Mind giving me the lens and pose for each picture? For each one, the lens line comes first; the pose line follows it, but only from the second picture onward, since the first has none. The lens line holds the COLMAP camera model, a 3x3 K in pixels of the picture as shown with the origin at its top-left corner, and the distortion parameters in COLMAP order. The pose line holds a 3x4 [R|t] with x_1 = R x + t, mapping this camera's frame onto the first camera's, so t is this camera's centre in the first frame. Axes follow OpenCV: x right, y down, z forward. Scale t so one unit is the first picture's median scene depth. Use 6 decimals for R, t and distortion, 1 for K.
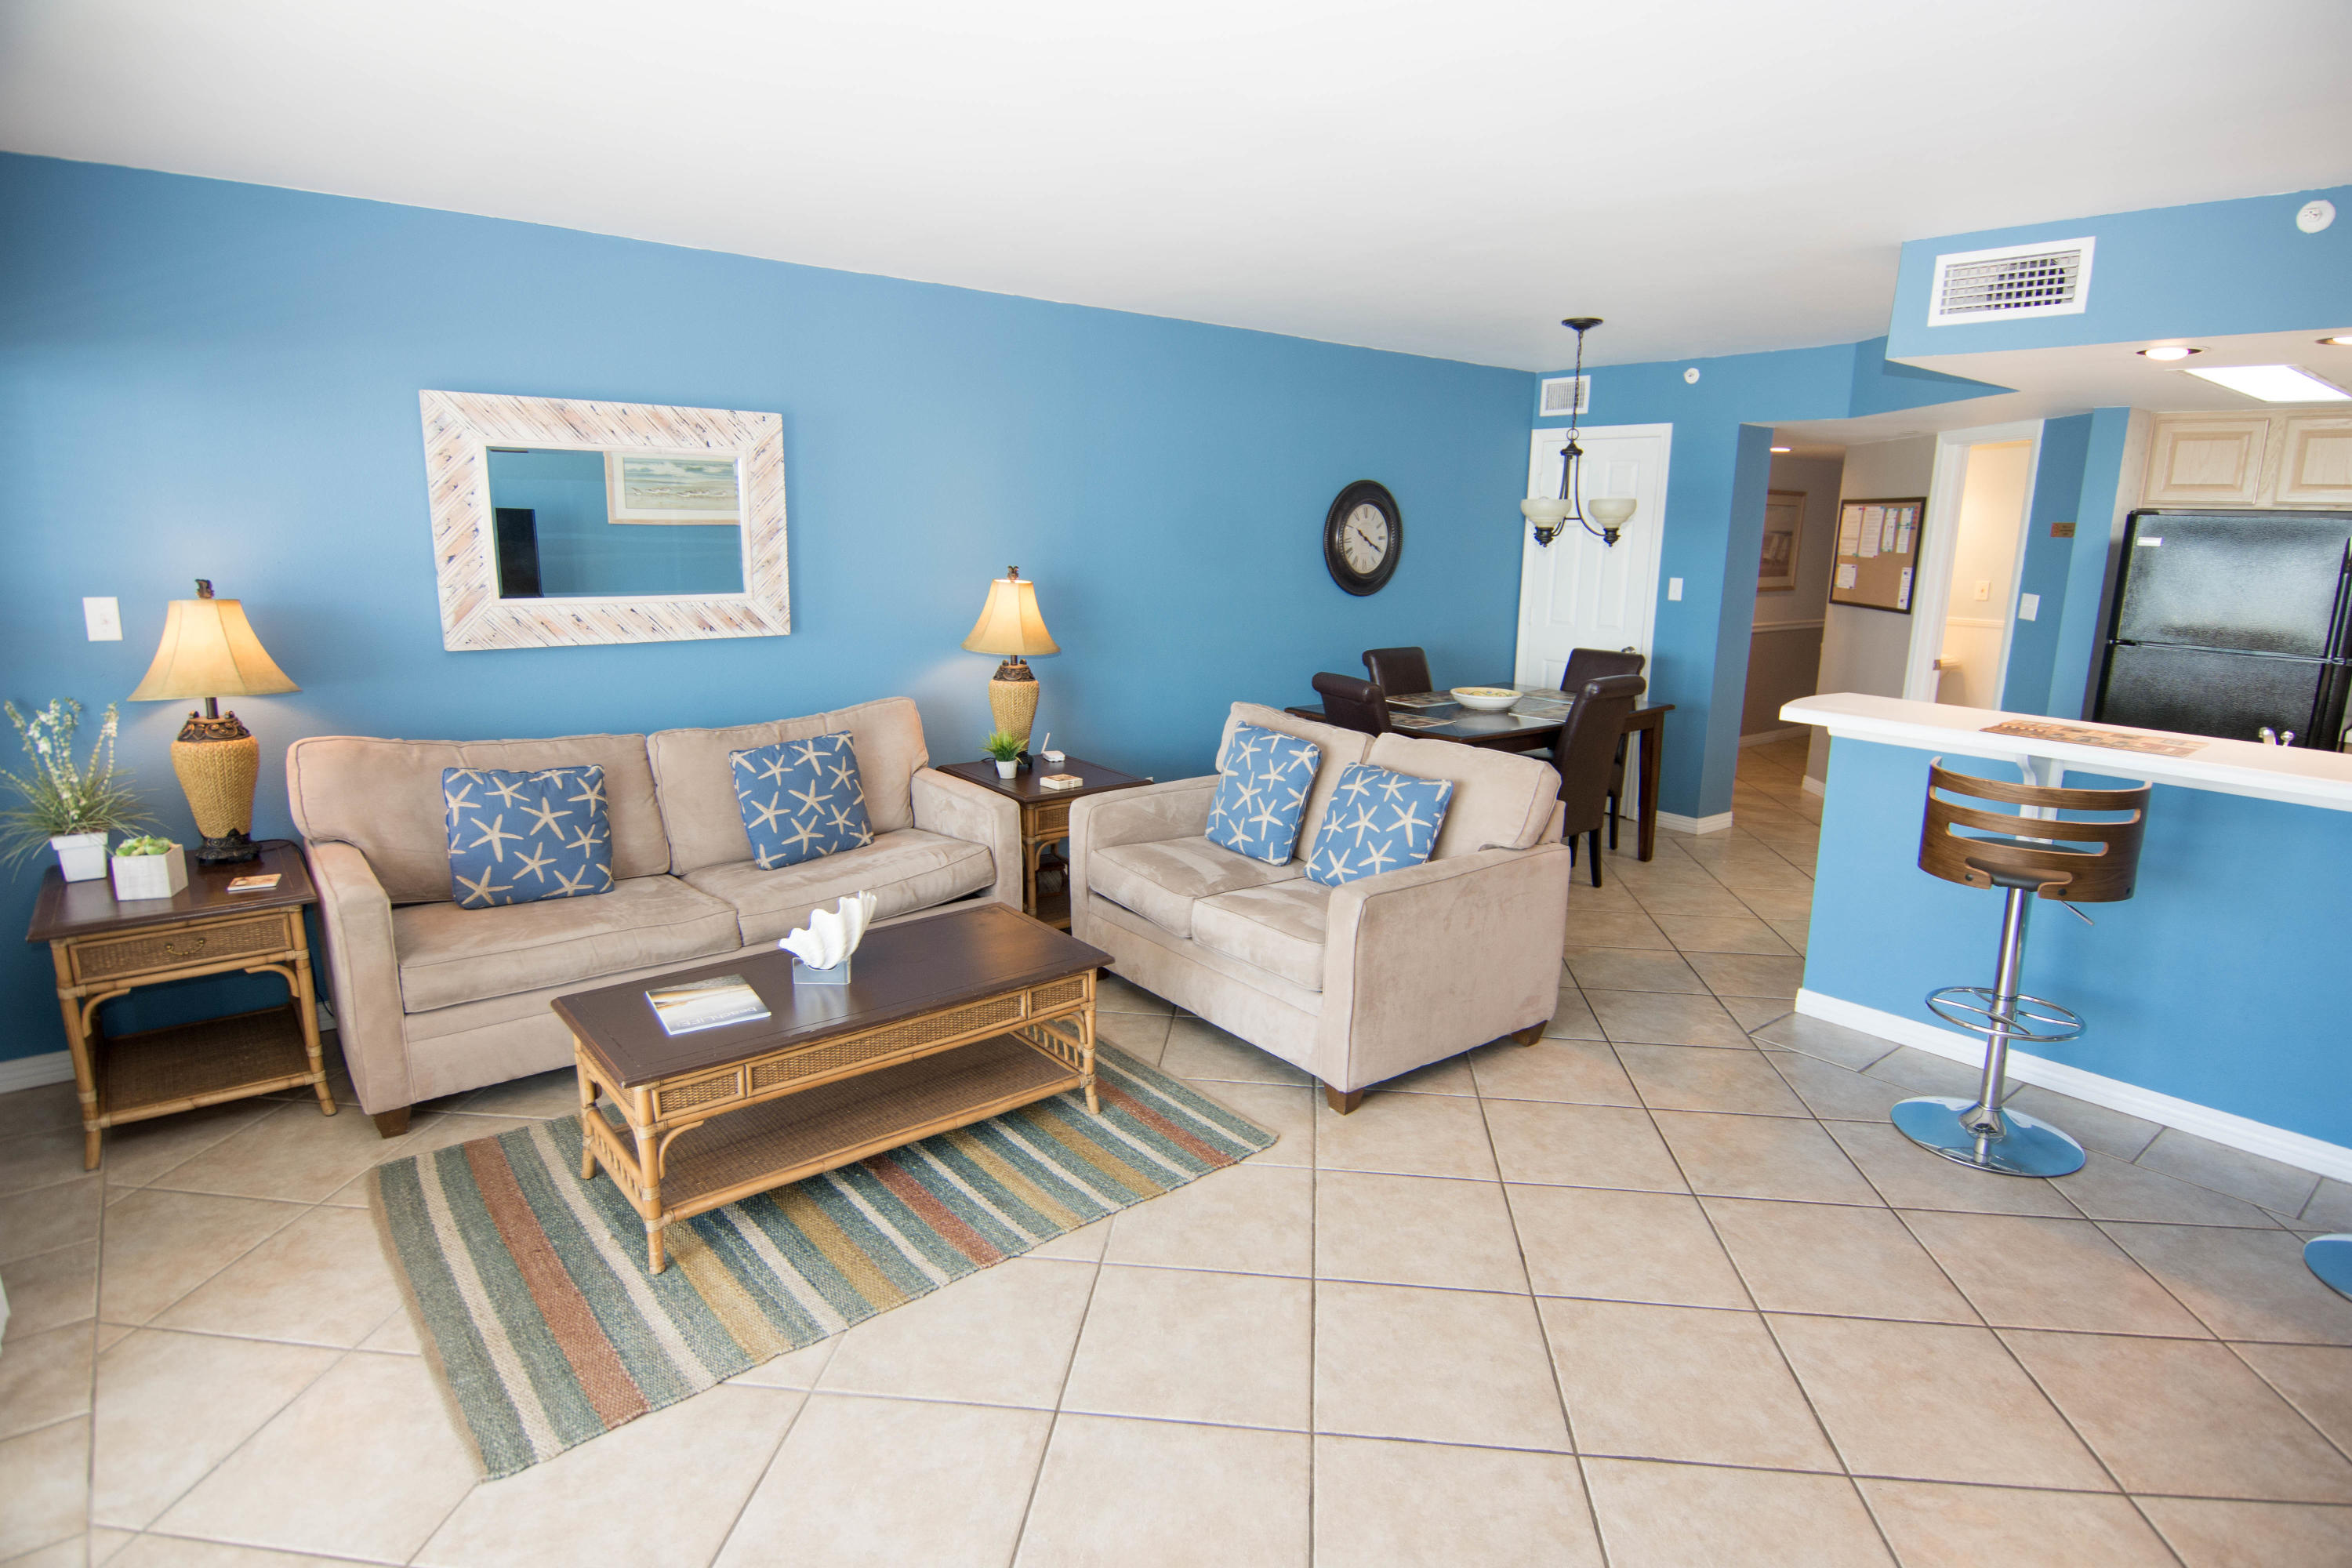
lens RADIAL K [[1275.1, 0, 1176.0], [0, 1275.1, 784.0], [0, 0, 1]] dist [0.001472, -0.019681]
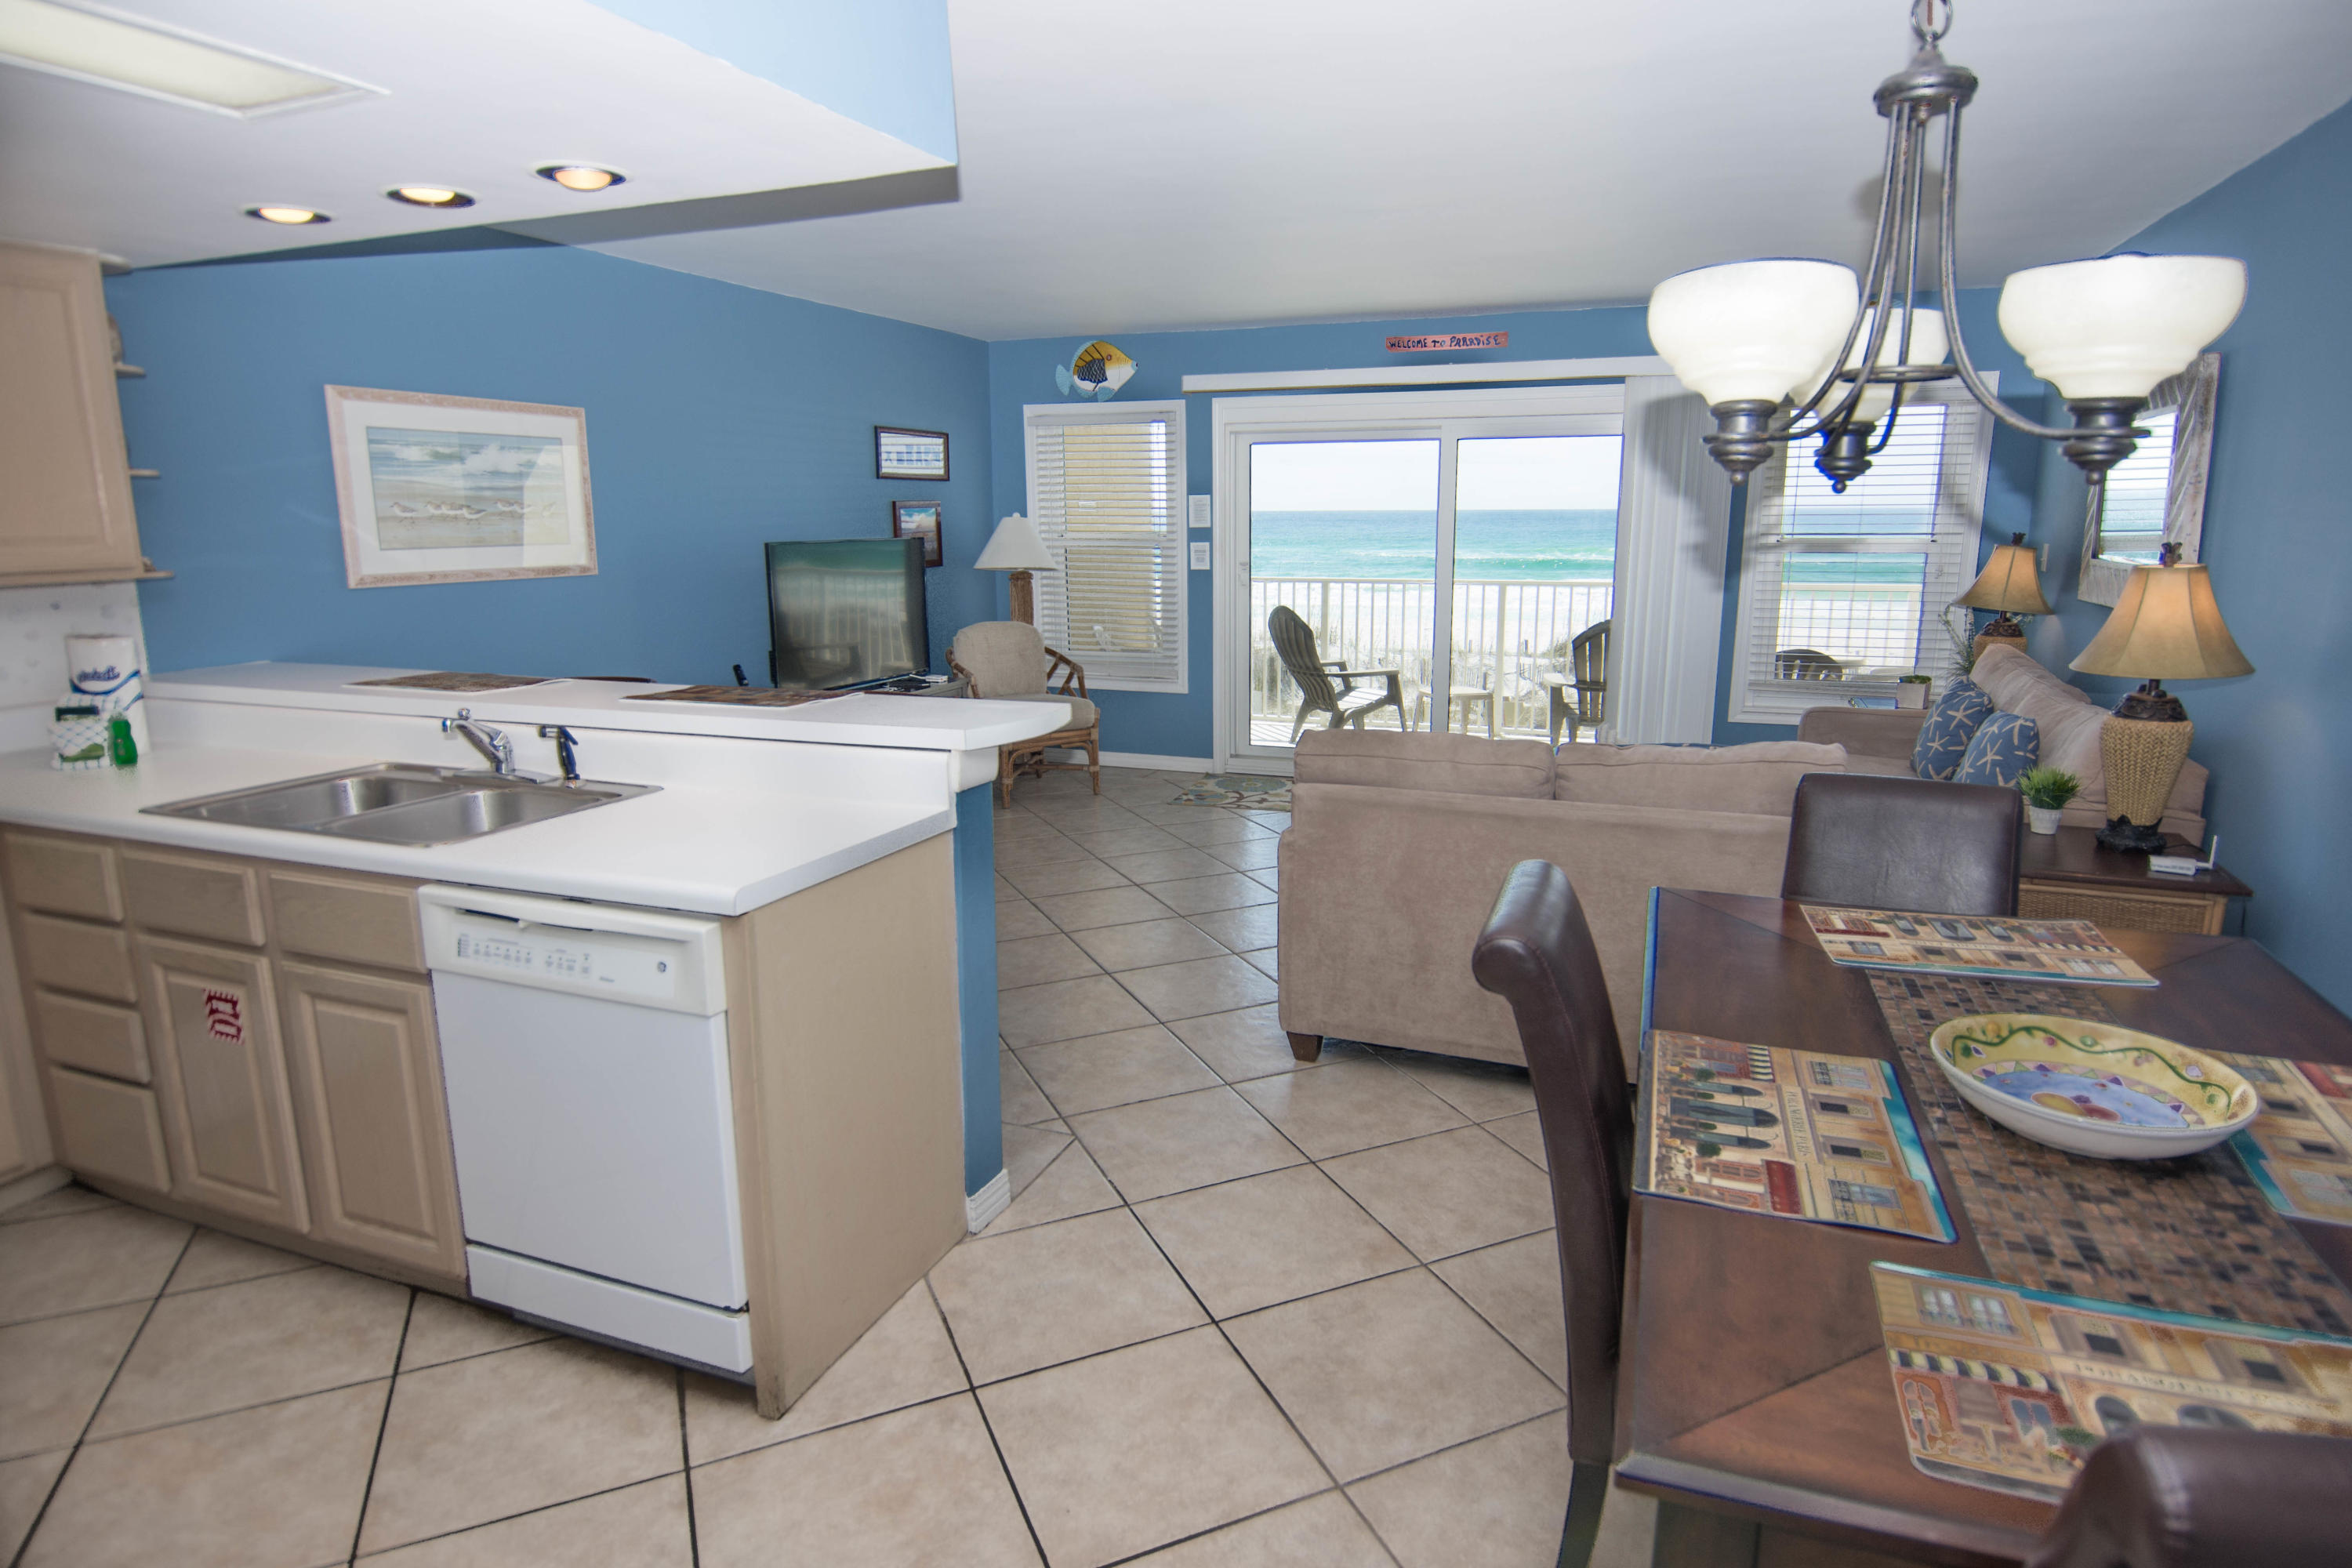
lens RADIAL K [[1261.9, 0, 1228.0], [0, 1261.9, 784.1], [0, 0, 1]] dist [0.001206, -0.018562]
pose [[-0.862054, 0.092442, -0.498315, 0.746500], [-0.114944, 0.921944, 0.369875, -0.293072], [0.493611, 0.376130, -0.784139, 1.610197]]
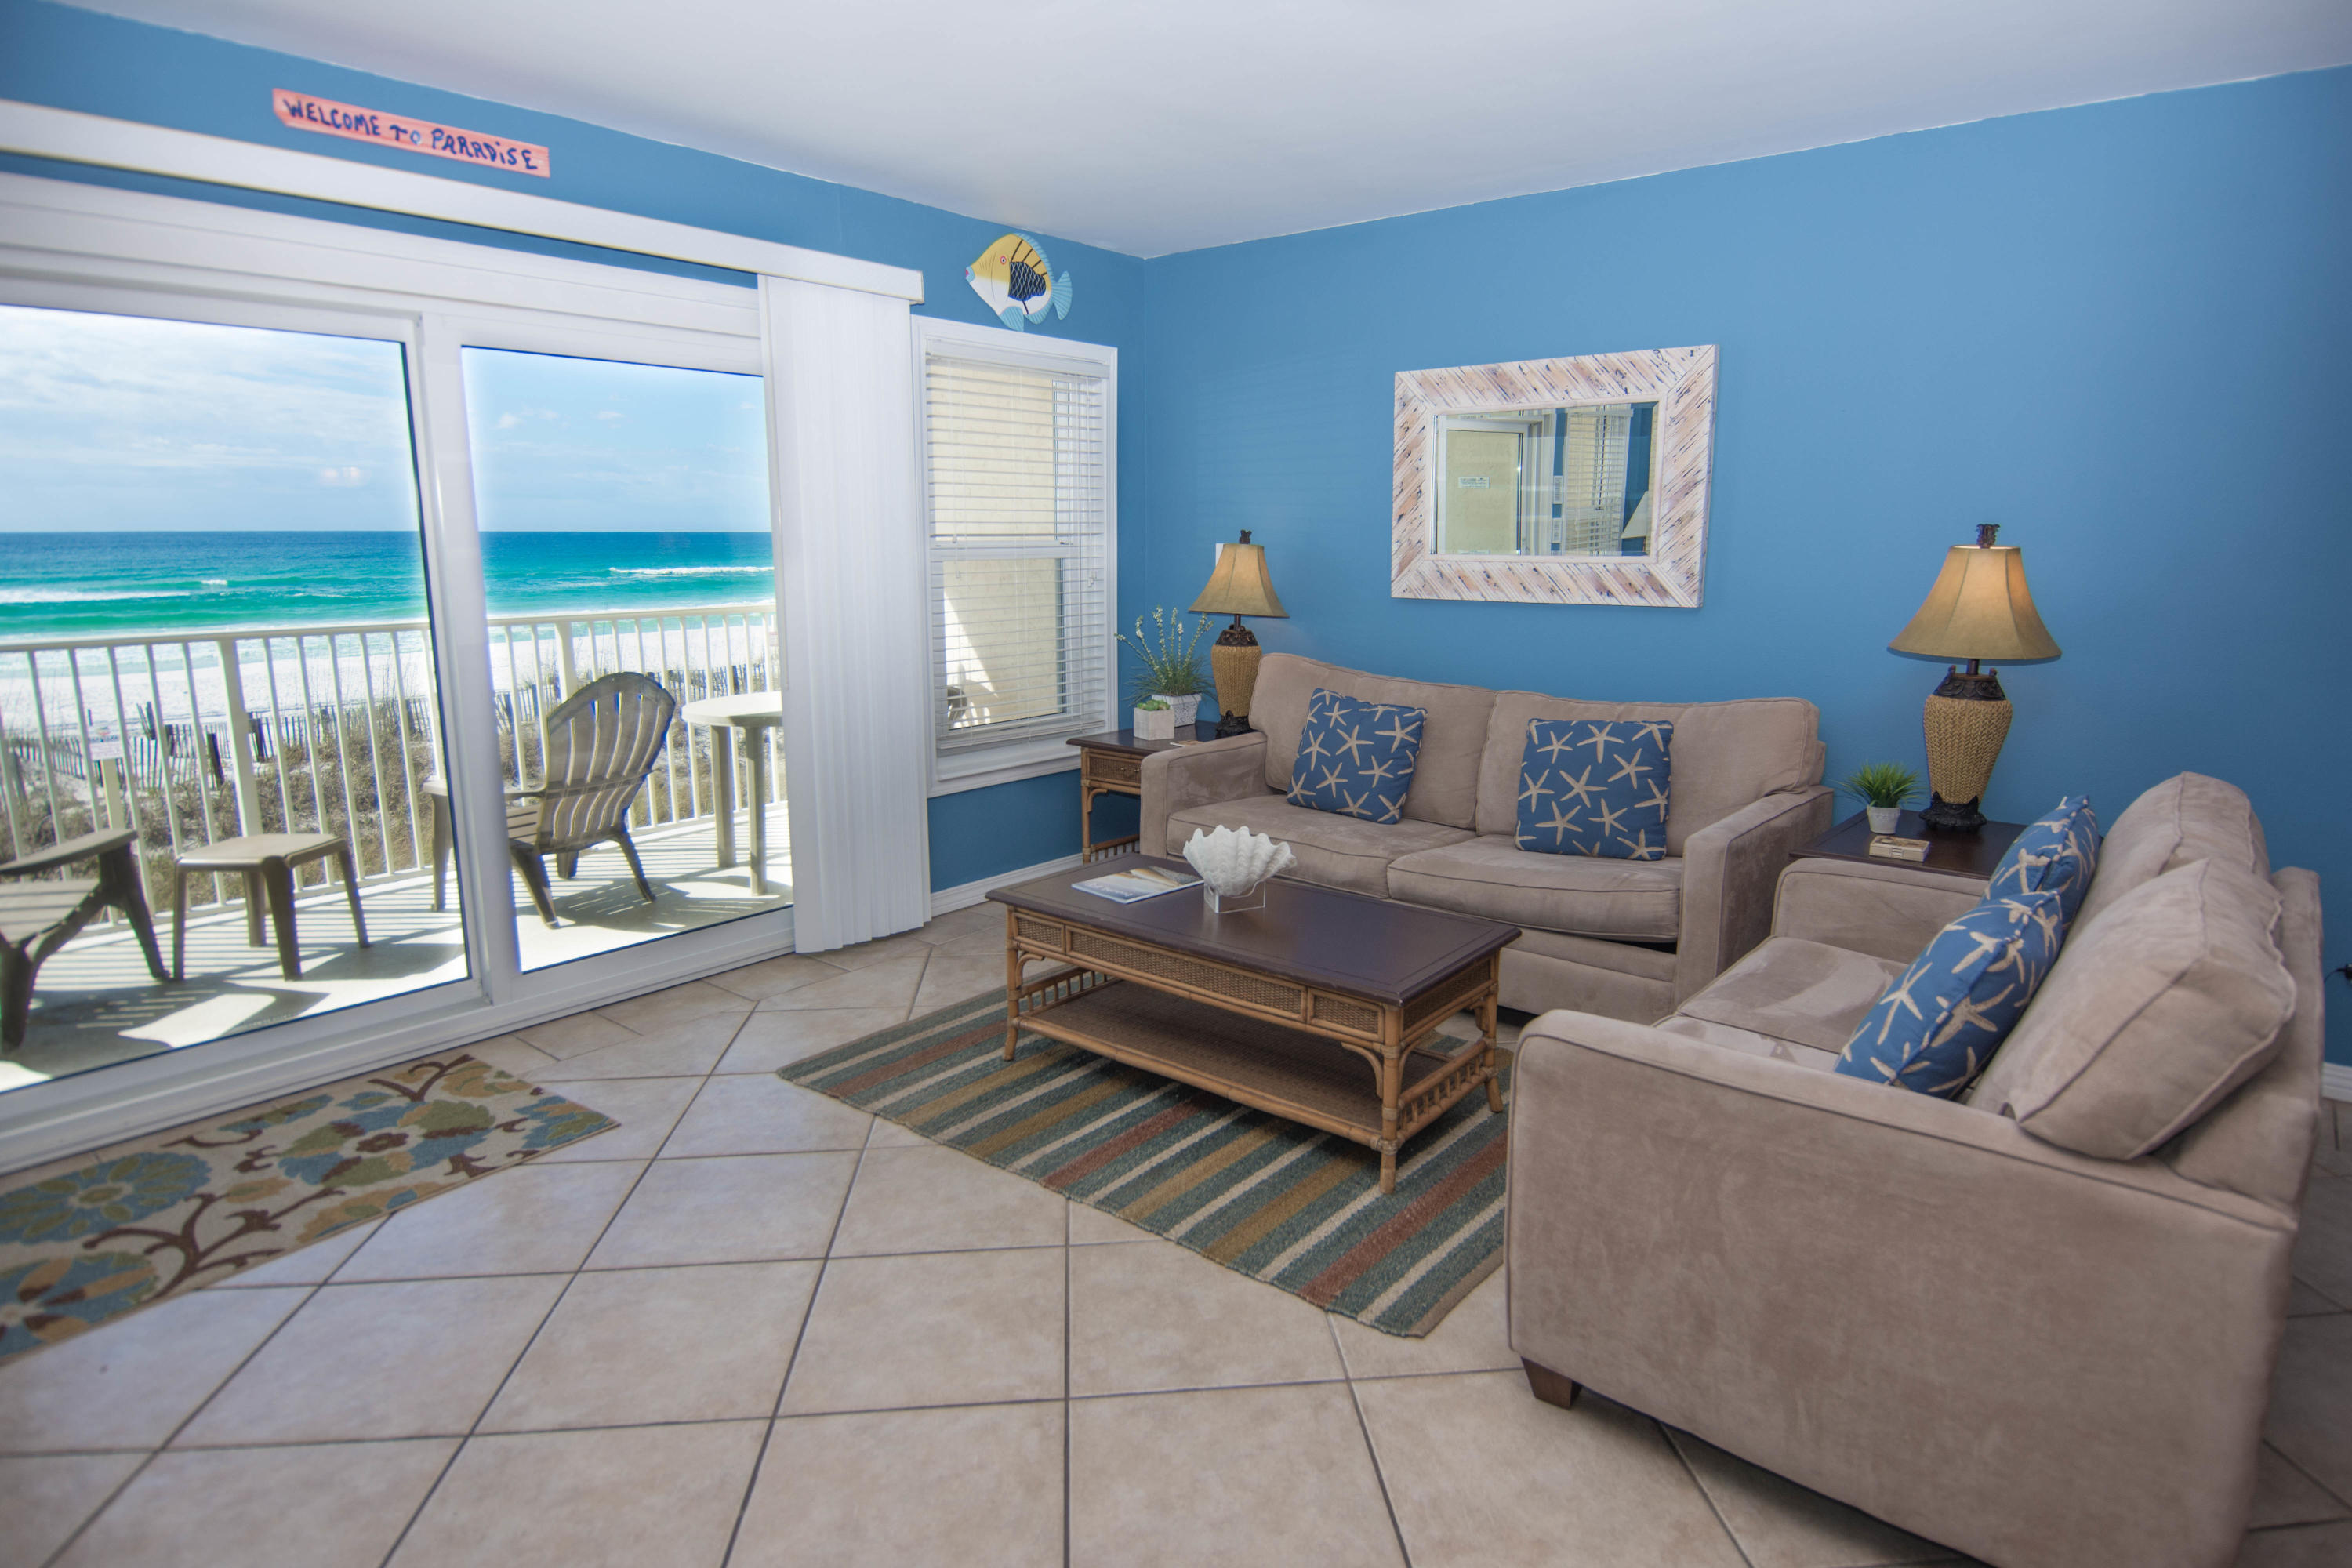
lens RADIAL K [[1288.3, 0, 1176.0], [0, 1288.3, 784.0], [0, 0, 1]] dist [-0.001636, -0.020121]
pose [[0.186567, 0.169831, -0.967652, 0.557094], [-0.200957, 0.970717, 0.131624, -0.054207], [0.961670, 0.169900, 0.215232, 0.587257]]
